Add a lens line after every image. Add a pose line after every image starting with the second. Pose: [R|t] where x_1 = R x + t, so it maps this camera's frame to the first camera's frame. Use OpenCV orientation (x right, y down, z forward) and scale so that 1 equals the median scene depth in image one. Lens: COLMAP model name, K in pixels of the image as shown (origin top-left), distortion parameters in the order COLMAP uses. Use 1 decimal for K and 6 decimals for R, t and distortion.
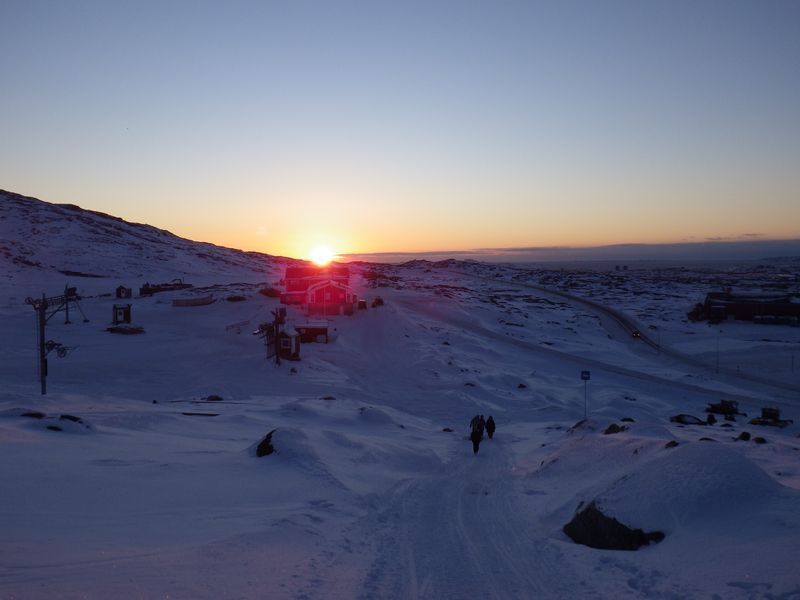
lens RADIAL K [[647.8, 0, 400.2], [0, 647.8, 298.2], [0, 0, 1]] dist [0.000564, -0.000452]
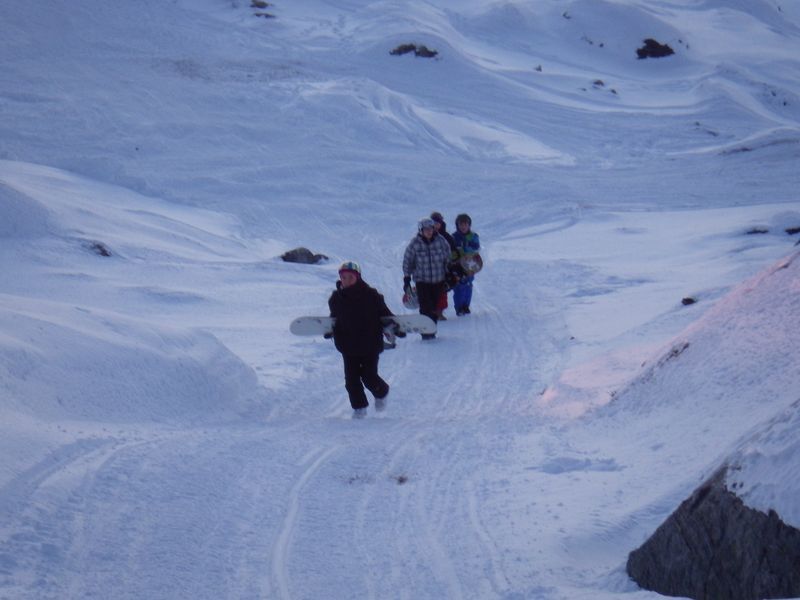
lens RADIAL K [[3255.4, 0, 400.6], [0, 3255.4, 300.0], [0, 0, 1]] dist [0.237808, 0.000000]
pose [[0.995725, -0.039385, 0.083551, 0.016418], [0.021049, 0.977490, 0.209931, -0.032039], [-0.089938, -0.207275, 0.974140, -0.183972]]
